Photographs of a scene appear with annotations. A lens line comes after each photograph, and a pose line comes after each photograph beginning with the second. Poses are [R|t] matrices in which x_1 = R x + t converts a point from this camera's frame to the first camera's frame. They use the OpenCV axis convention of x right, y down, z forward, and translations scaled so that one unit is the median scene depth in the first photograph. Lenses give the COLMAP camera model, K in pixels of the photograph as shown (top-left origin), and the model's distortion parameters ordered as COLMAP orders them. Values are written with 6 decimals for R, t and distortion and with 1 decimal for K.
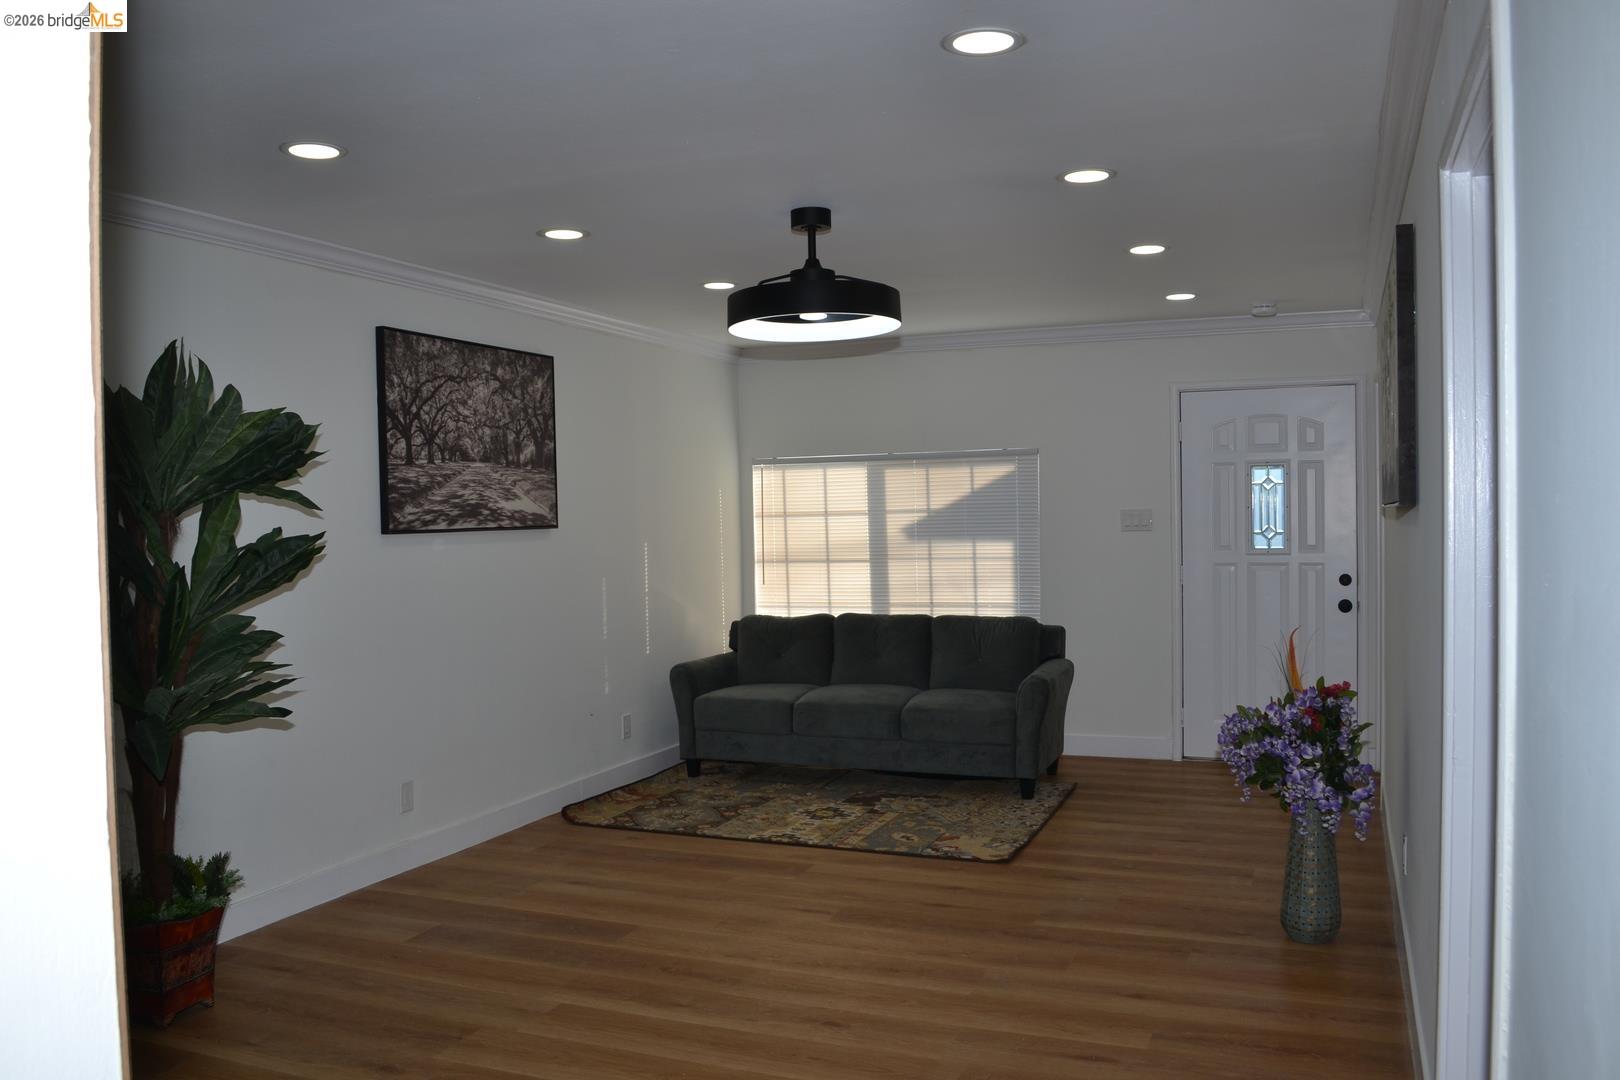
lens RADIAL K [[1297.6, 0, 803.3], [0, 1297.6, 538.5], [0, 0, 1]] dist [-0.076528, 0.017360]
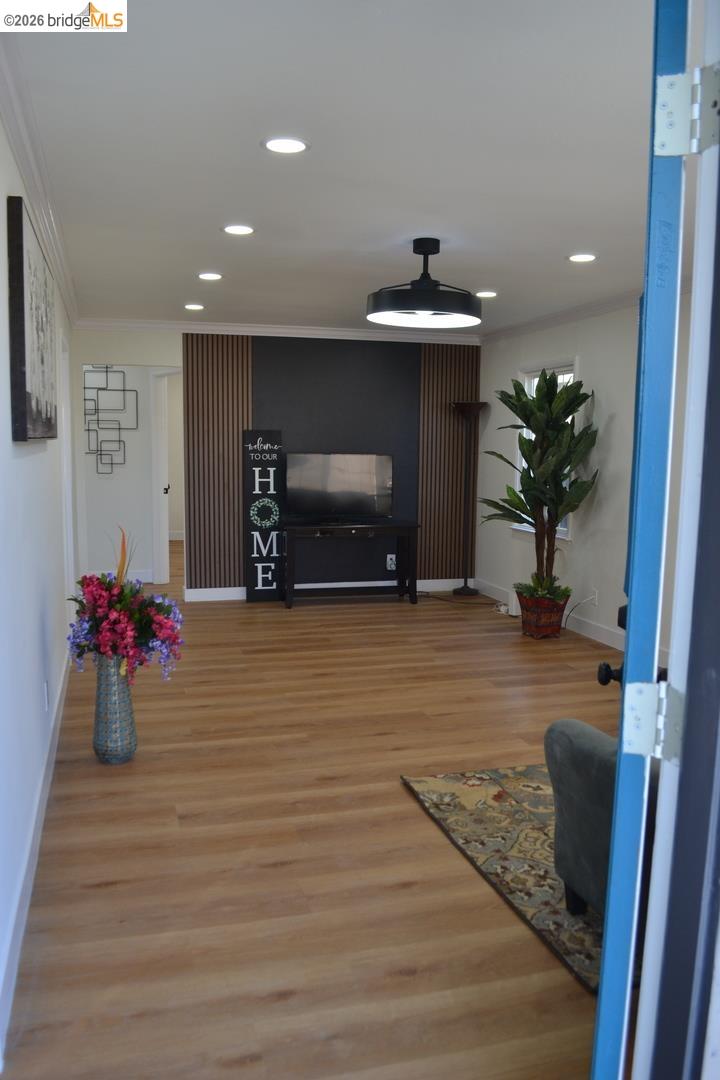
lens RADIAL K [[865.1, 0, 357.5], [0, 865.1, 542.7], [0, 0, 1]] dist [-0.076528, 0.017360]
pose [[-0.783879, 0.077706, -0.616032, 0.718062], [-0.014789, 0.989520, 0.143636, -0.047499], [0.620737, 0.121704, -0.774515, 1.781323]]
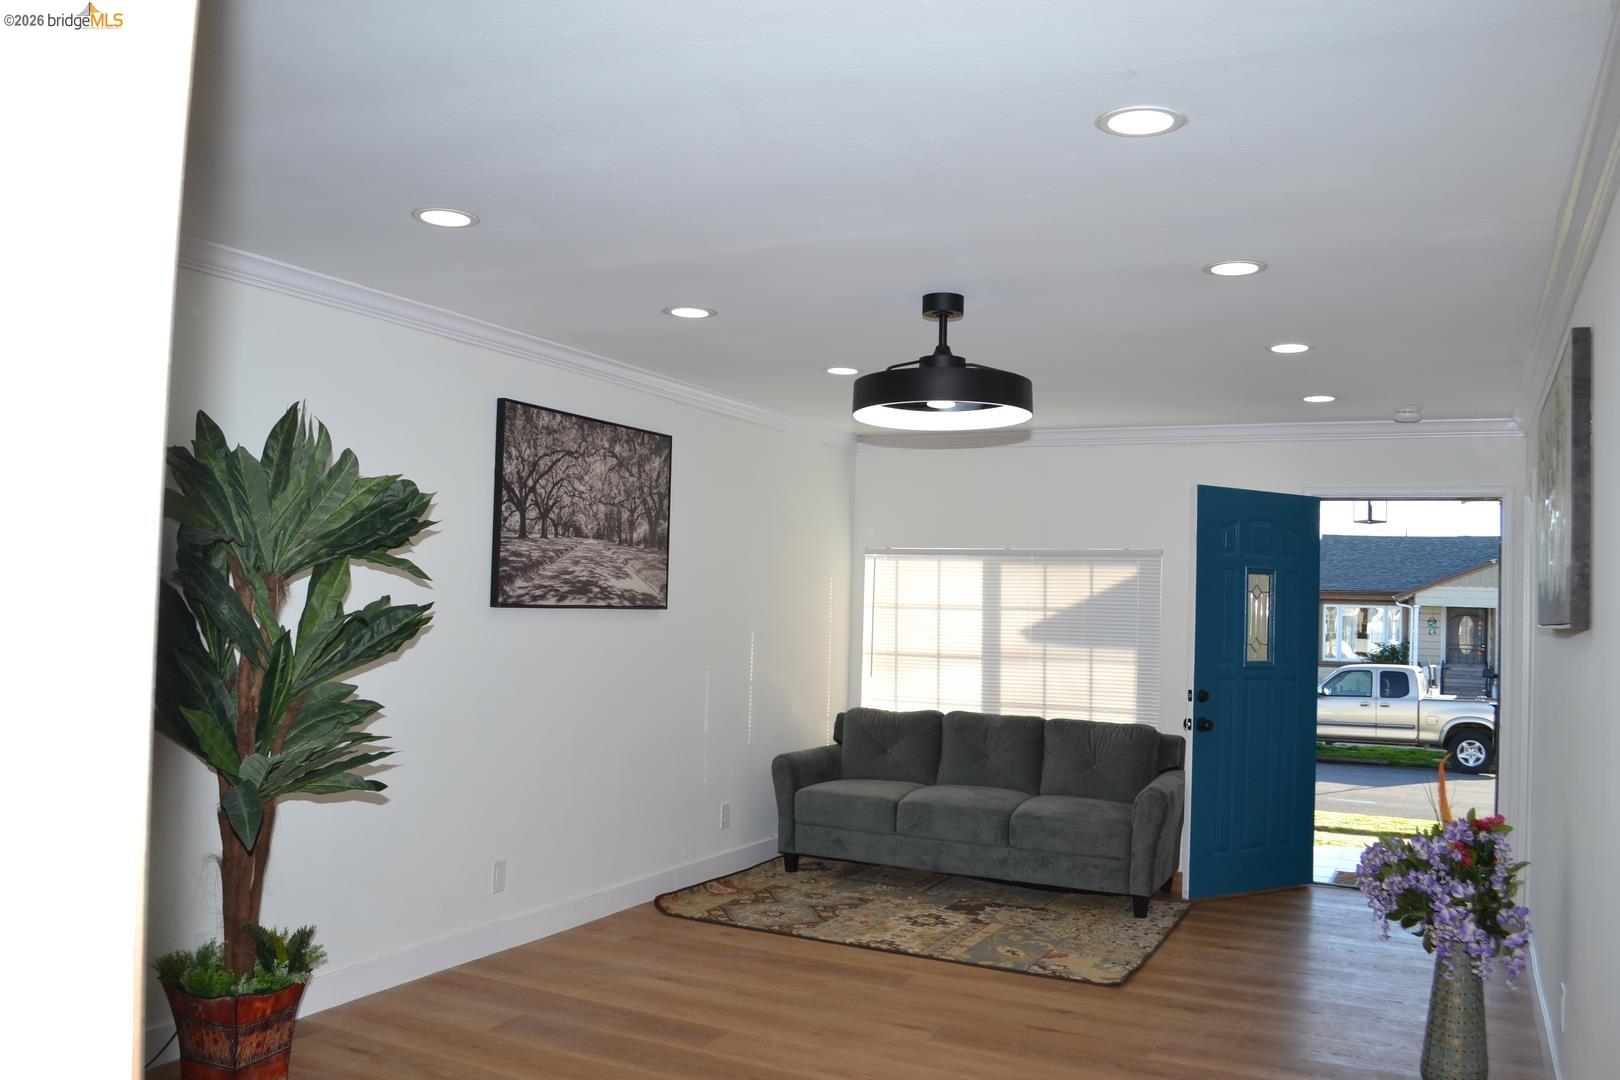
lens RADIAL K [[1297.6, 0, 813.4], [0, 1297.6, 536.3], [0, 0, 1]] dist [-0.076528, 0.017360]
pose [[0.996219, 0.043516, -0.075192, -0.010157], [-0.048681, 0.996478, -0.068276, -0.002255], [0.071956, 0.071678, 0.994829, 0.034147]]
